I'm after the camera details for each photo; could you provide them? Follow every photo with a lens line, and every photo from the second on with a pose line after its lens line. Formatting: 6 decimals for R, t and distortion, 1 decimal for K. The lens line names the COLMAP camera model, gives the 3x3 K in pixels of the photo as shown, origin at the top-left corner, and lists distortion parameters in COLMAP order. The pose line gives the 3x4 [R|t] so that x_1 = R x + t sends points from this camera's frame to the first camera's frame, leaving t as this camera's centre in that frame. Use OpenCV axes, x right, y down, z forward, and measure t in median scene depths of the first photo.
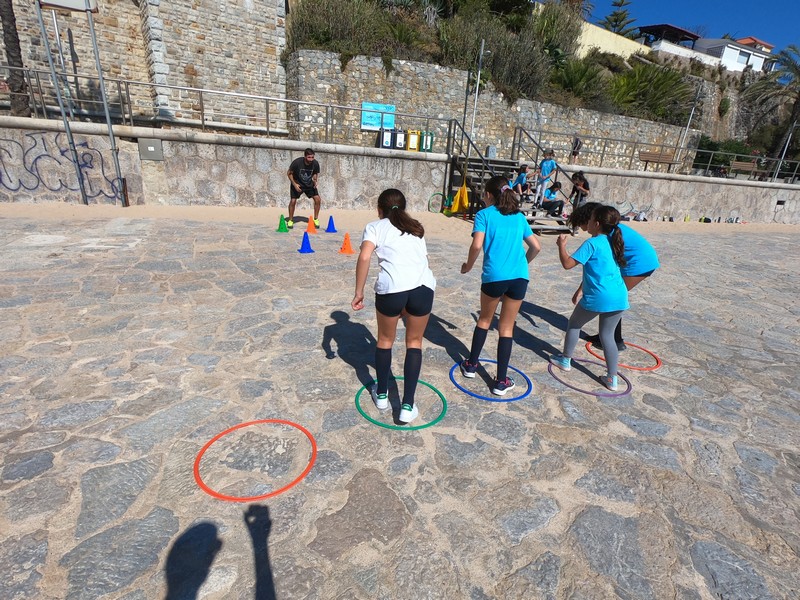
lens RADIAL K [[408.4, 0, 400.0], [0, 408.4, 300.0], [0, 0, 1]] dist [-0.002030, 0.000043]
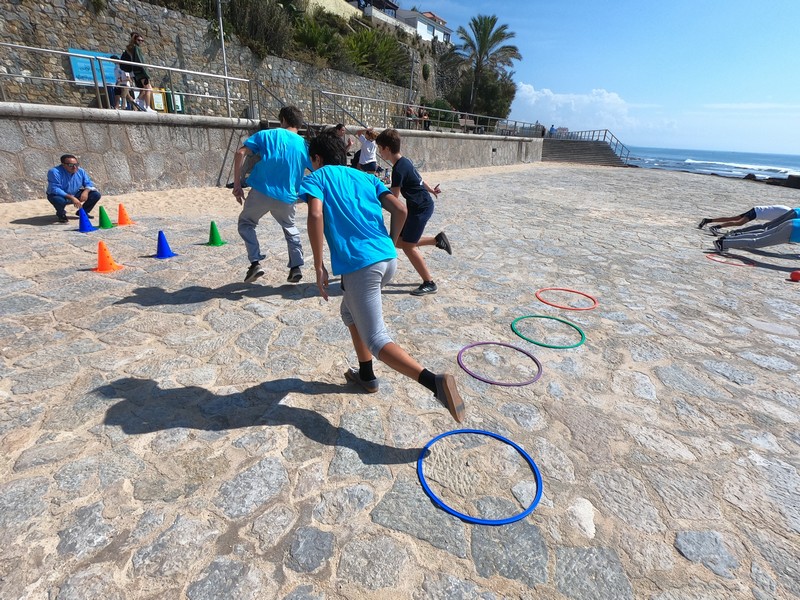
lens RADIAL K [[403.0, 0, 400.0], [0, 403.0, 300.0], [0, 0, 1]] dist [-0.004314, -0.000399]
pose [[0.824518, -0.247034, 0.509062, -0.086892], [0.198236, 0.968758, 0.149033, -0.014061], [-0.529974, -0.021966, 0.847730, 0.017798]]
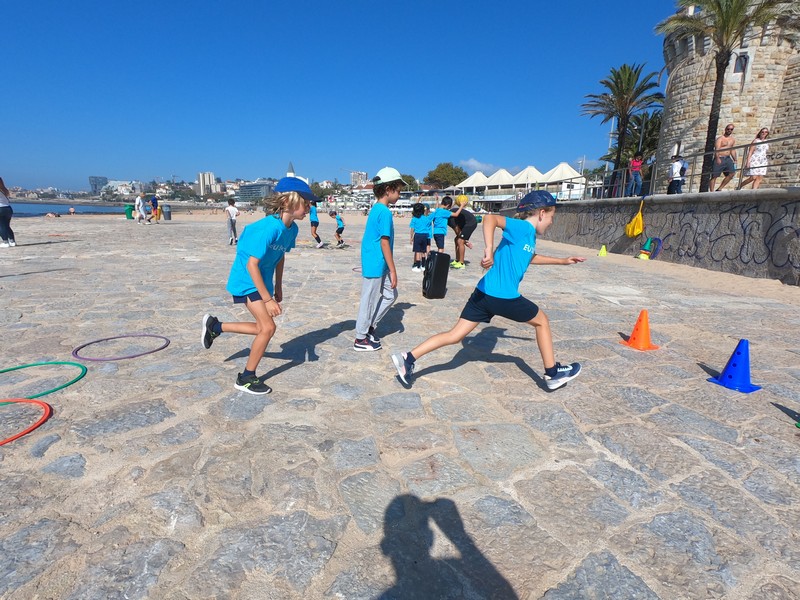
lens RADIAL K [[392.1, 0, 400.0], [0, 392.1, 300.0], [0, 0, 1]] dist [-0.001007, 0.000241]
pose [[-0.329672, 0.125920, -0.935660, 0.071905], [-0.366572, 0.896236, 0.249773, -0.045995], [0.870024, 0.425330, -0.249305, 0.208399]]
